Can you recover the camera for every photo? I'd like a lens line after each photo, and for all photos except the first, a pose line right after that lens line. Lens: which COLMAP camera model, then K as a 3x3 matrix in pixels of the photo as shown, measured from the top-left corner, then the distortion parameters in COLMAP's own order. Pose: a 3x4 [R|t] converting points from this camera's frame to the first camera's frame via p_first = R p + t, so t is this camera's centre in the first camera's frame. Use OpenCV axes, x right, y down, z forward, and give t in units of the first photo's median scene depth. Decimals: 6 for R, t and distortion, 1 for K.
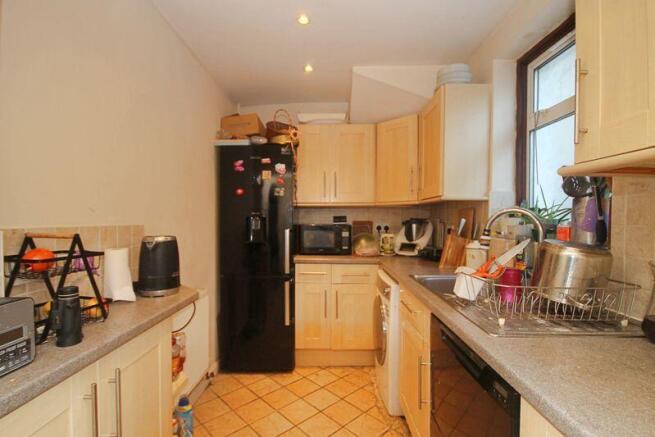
lens RADIAL K [[307.8, 0, 327.6], [0, 307.8, 226.7], [0, 0, 1]] dist [-0.002229, 0.000051]
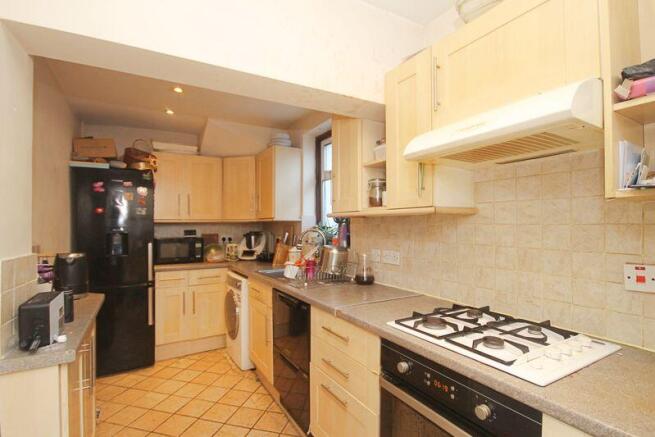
lens RADIAL K [[307.8, 0, 327.6], [0, 307.8, 226.7], [0, 0, 1]] dist [-0.002229, 0.000051]
pose [[0.849391, -0.004943, 0.527741, -0.167848], [0.017579, 0.999666, -0.018930, -0.019685], [-0.527471, 0.025356, 0.849194, -0.350867]]
